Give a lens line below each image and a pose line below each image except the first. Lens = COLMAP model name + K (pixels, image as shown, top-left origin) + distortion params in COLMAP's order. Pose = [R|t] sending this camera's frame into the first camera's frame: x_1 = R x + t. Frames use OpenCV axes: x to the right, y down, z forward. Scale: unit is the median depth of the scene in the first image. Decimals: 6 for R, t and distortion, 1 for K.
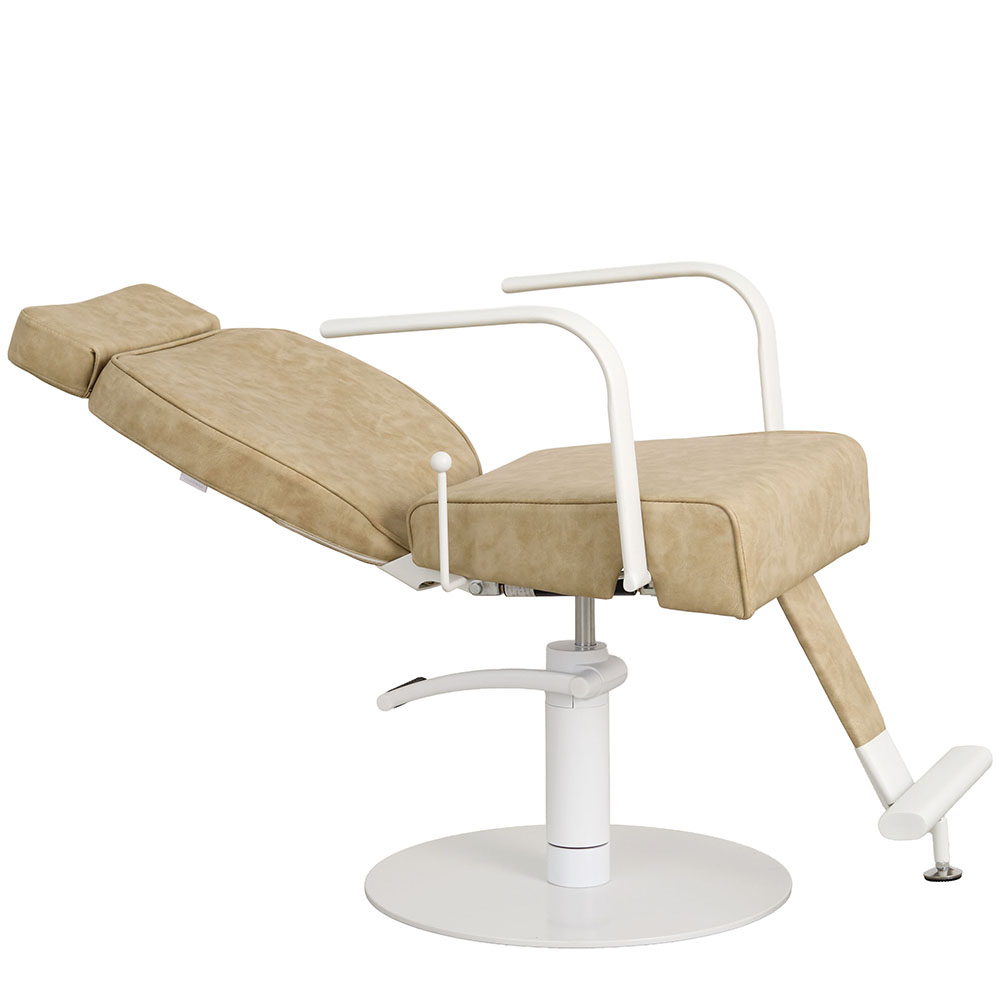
lens RADIAL K [[3823.6, 0, 500.0], [0, 3823.6, 500.0], [0, 0, 1]] dist [-0.203479, -1.064612]
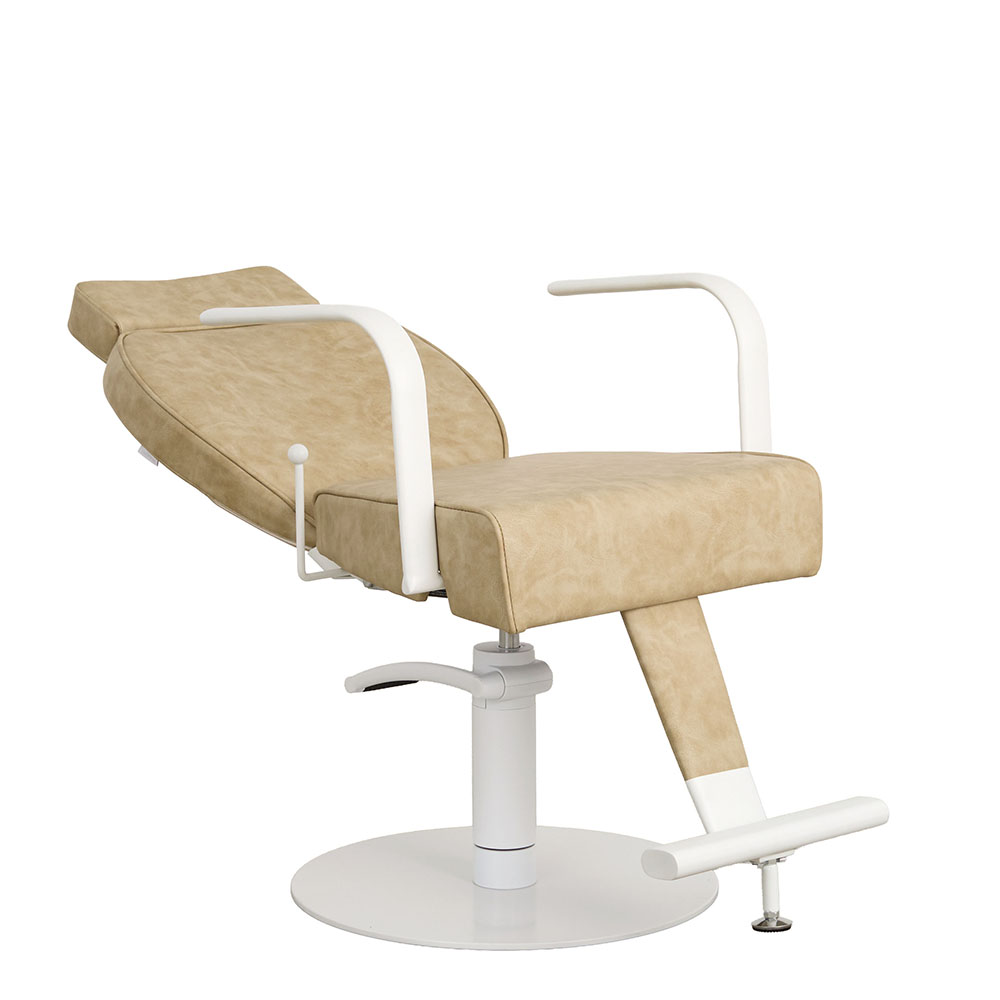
lens RADIAL K [[3823.6, 0, 500.0], [0, 3823.6, 500.0], [0, 0, 1]] dist [-0.203479, -1.064612]
pose [[0.889717, 0.081916, -0.449102, 0.476995], [-0.080240, 0.996515, 0.022802, -0.024169], [0.449405, 0.015749, 0.893190, 0.112393]]
